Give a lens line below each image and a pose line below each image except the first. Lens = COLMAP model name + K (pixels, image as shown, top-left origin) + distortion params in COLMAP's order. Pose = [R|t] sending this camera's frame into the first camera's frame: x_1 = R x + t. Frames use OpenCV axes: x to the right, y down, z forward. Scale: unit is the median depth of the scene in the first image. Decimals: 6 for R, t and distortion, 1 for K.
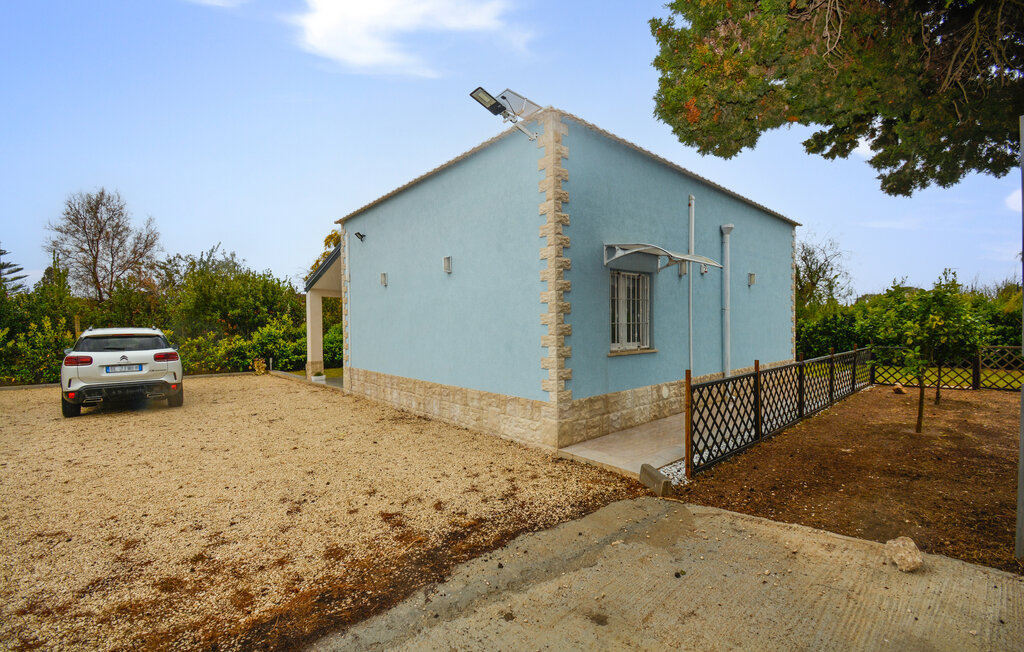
lens RADIAL K [[429.4, 0, 512.0], [0, 429.4, 326.0], [0, 0, 1]] dist [0.001229, -0.016509]
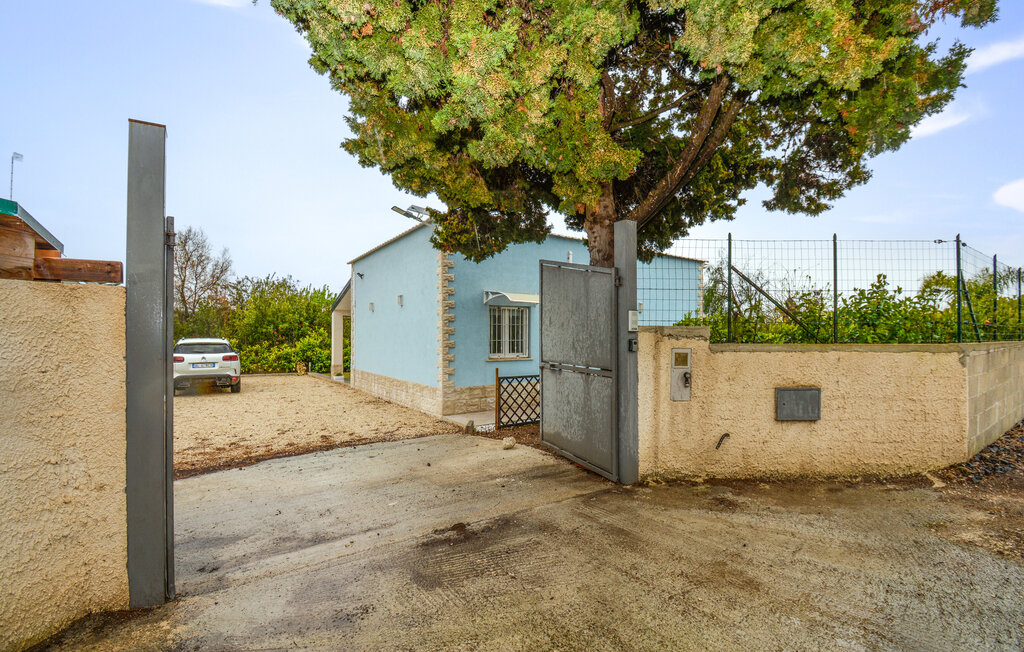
lens RADIAL K [[429.4, 0, 512.0], [0, 429.4, 326.0], [0, 0, 1]] dist [0.001229, -0.016509]
pose [[0.993507, 0.009767, -0.113355, 0.302103], [-0.012943, 0.999543, -0.027313, -0.010586], [0.113036, 0.028603, 0.993179, -0.339495]]
